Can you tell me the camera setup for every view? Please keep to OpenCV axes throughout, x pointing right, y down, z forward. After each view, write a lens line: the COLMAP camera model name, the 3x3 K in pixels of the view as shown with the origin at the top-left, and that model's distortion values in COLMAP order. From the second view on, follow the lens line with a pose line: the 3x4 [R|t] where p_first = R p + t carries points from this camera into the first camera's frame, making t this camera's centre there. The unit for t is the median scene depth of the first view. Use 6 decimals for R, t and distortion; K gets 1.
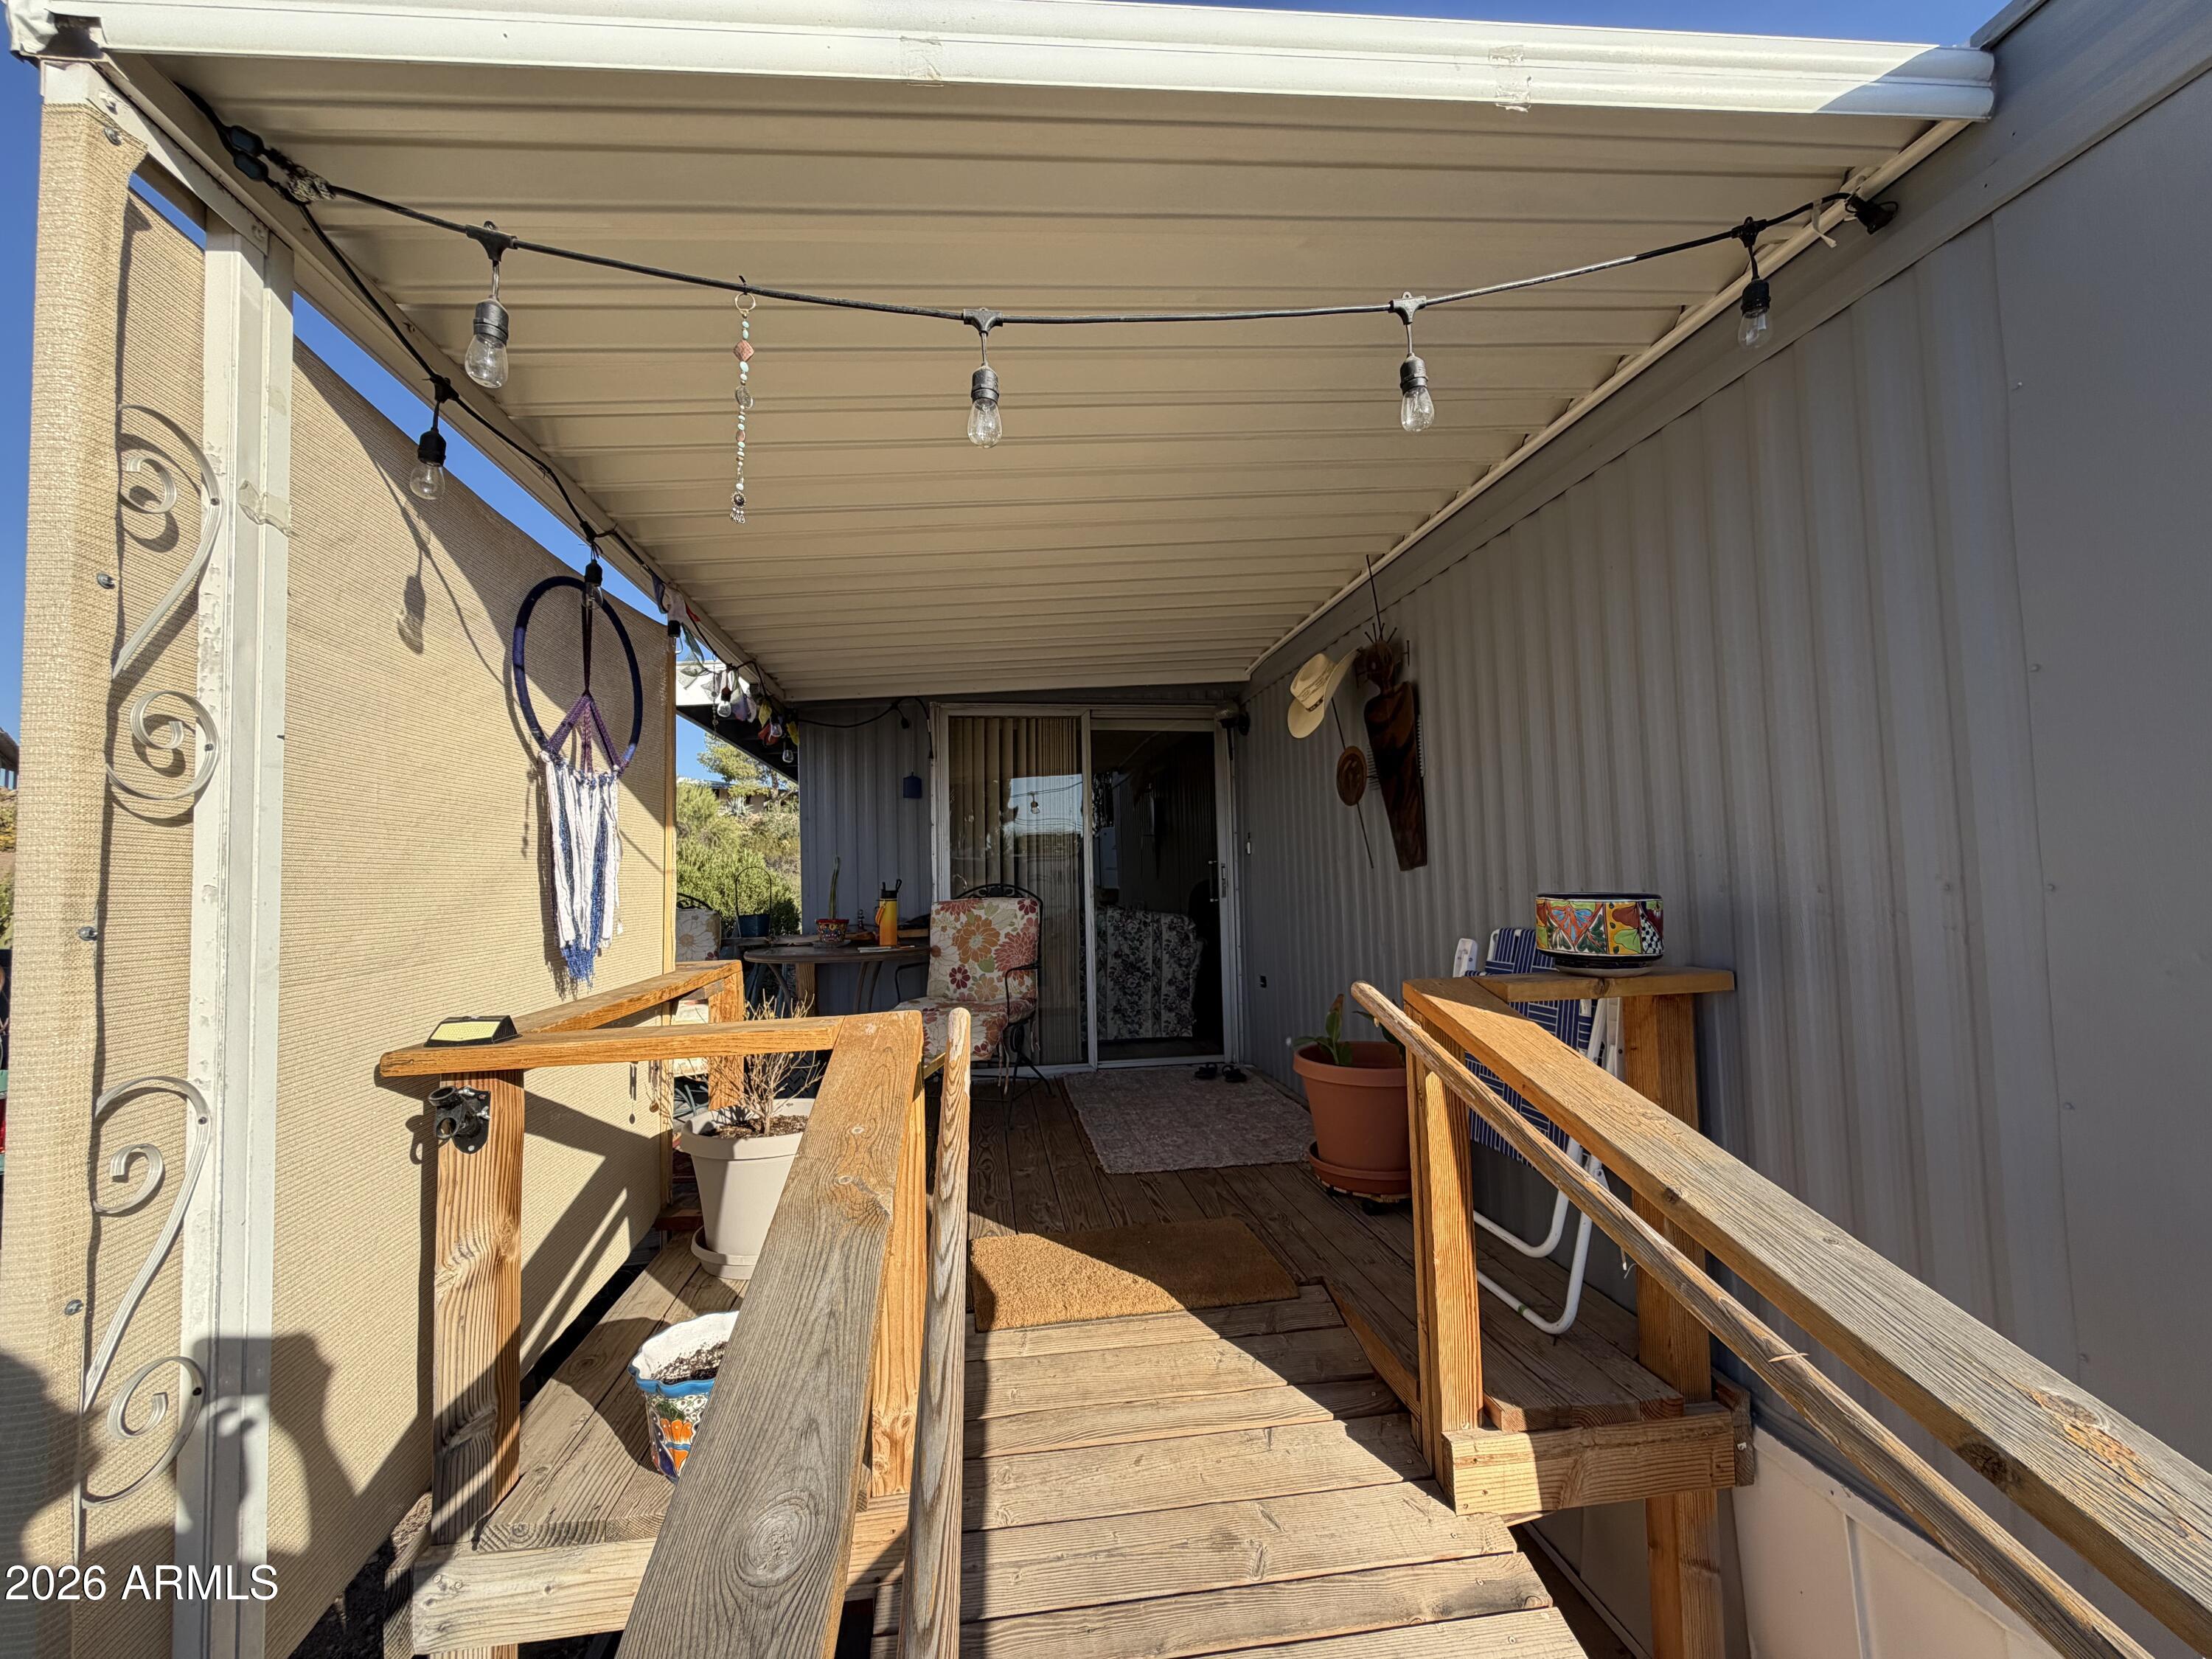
lens RADIAL K [[882.4, 0, 1111.4], [0, 882.4, 832.9], [0, 0, 1]] dist [-0.000403, 0.000052]
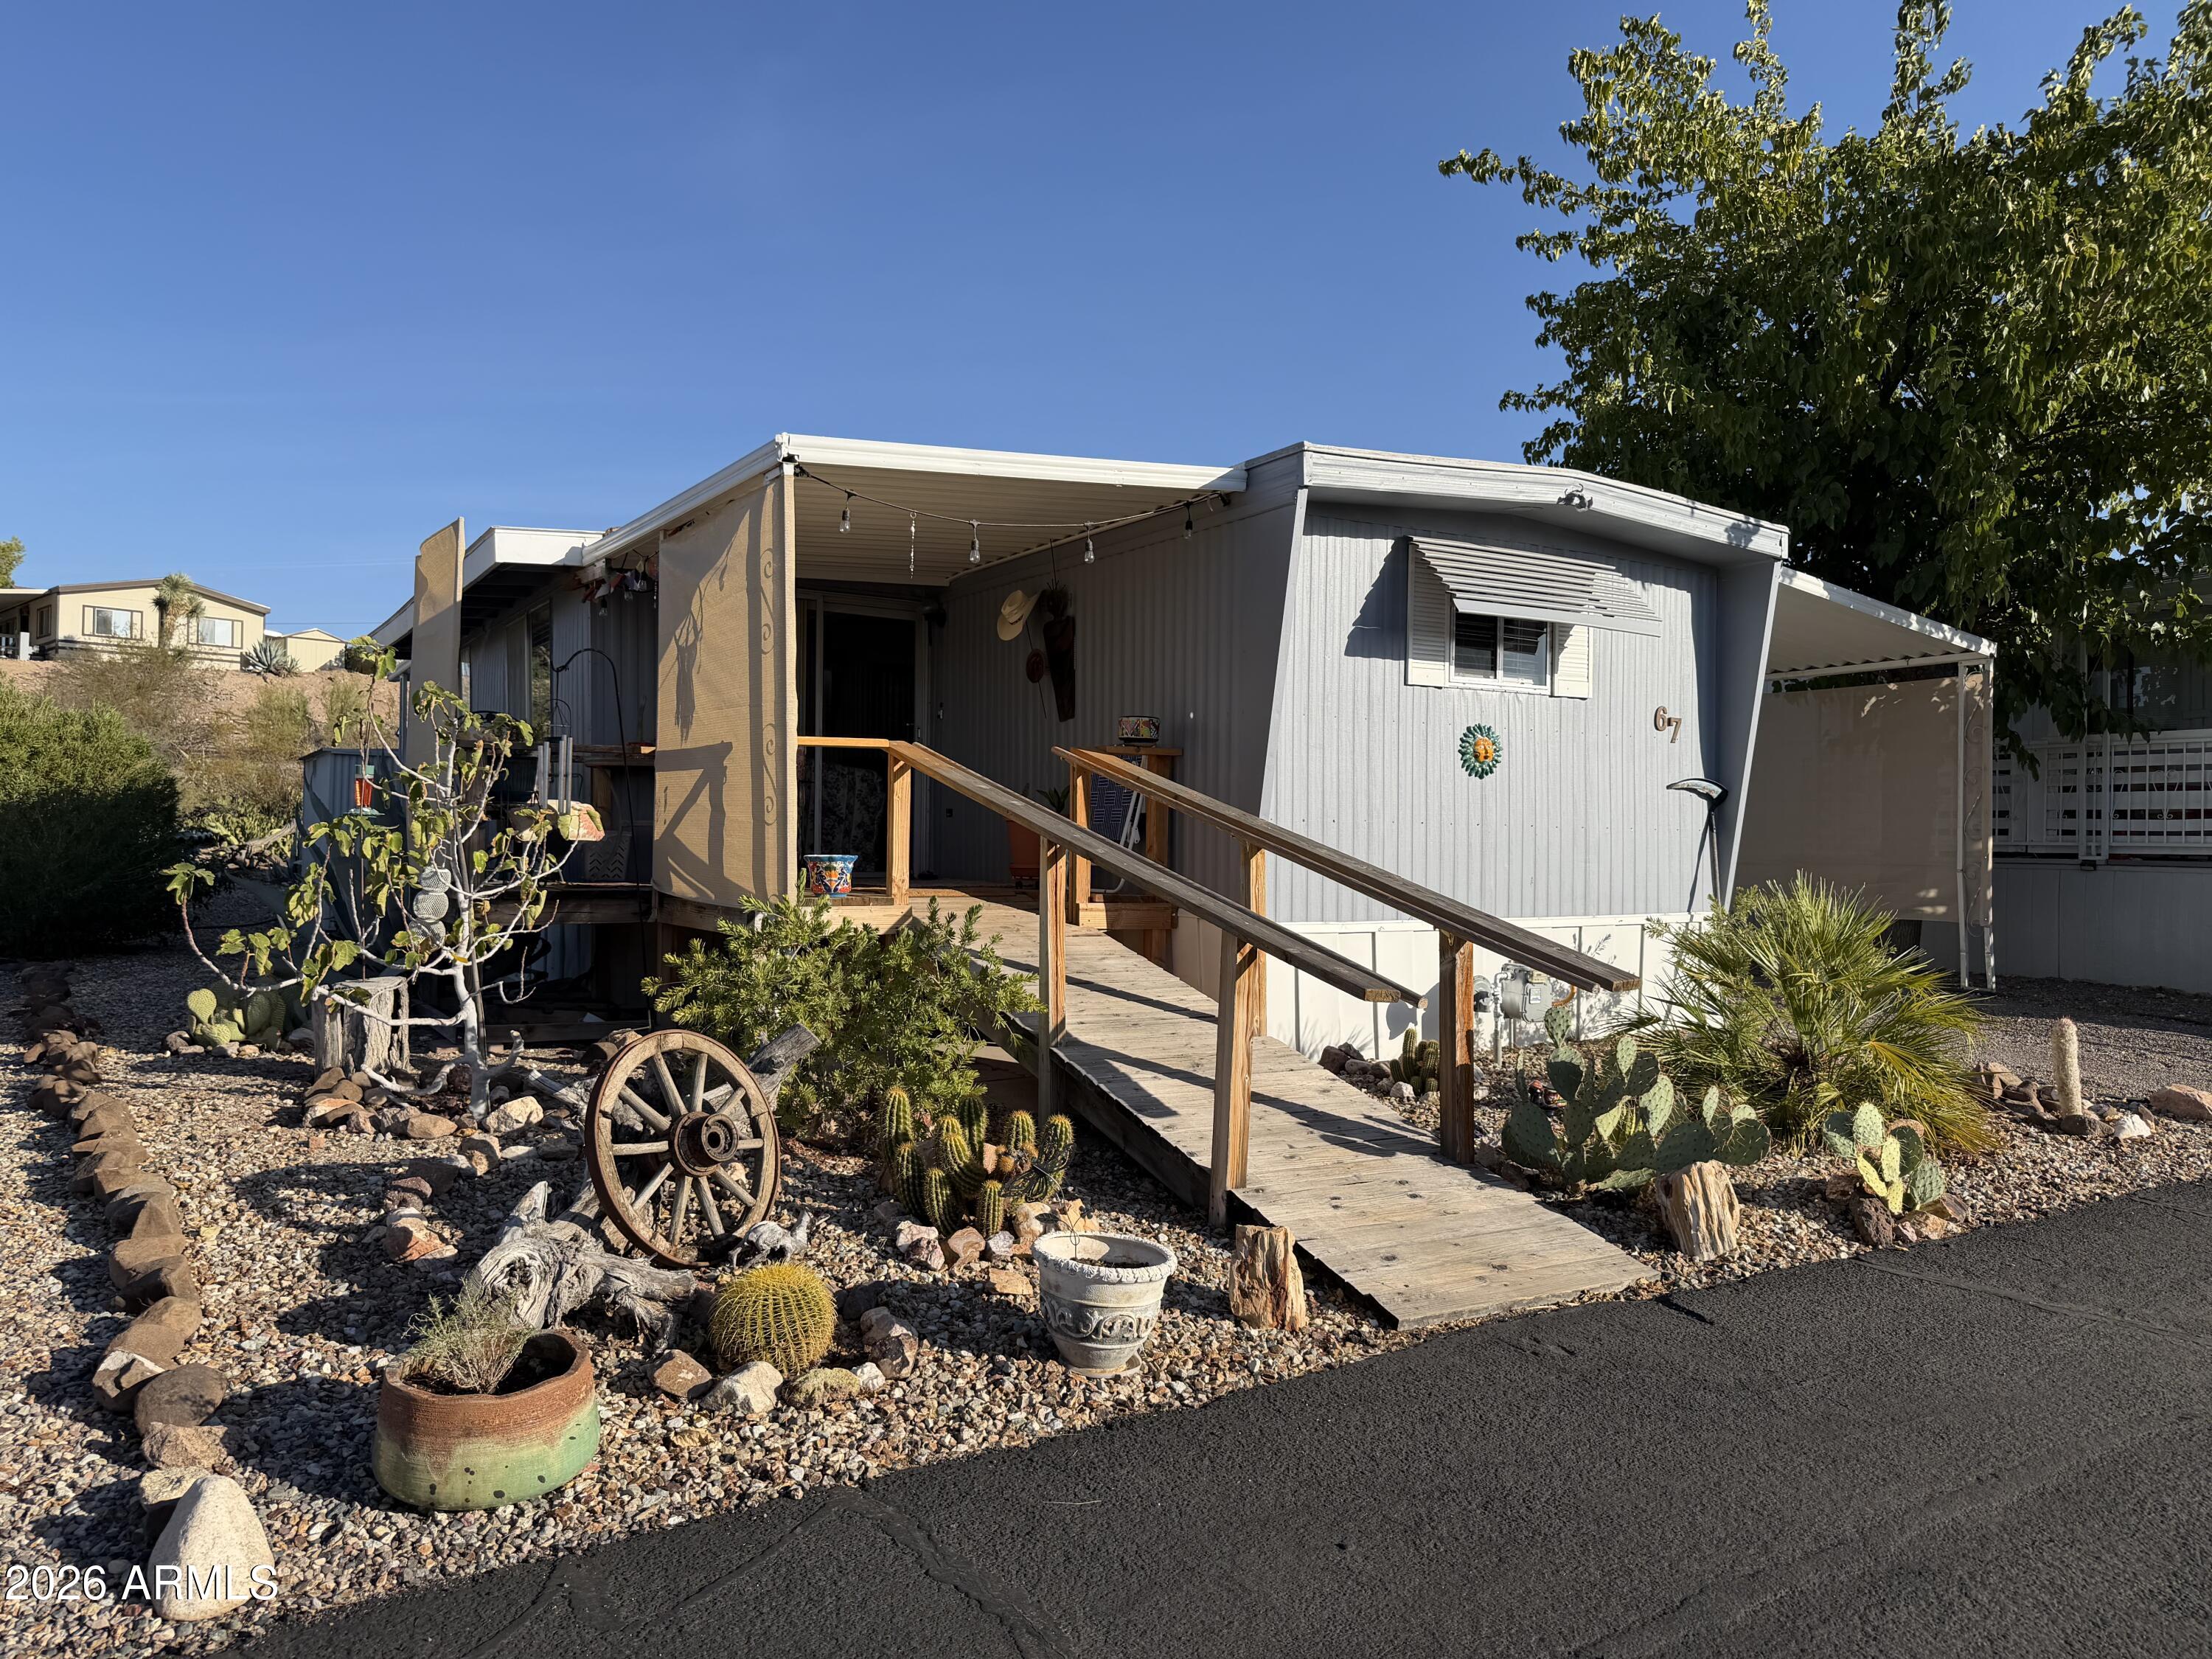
lens RADIAL K [[1544.2, 0, 1108.7], [0, 1544.2, 831.6], [0, 0, 1]] dist [0.000471, -0.000289]
pose [[0.922604, 0.031444, 0.384465, -0.745460], [-0.052078, 0.997701, 0.043373, 0.121183], [-0.382217, -0.060038, 0.922120, -1.859285]]
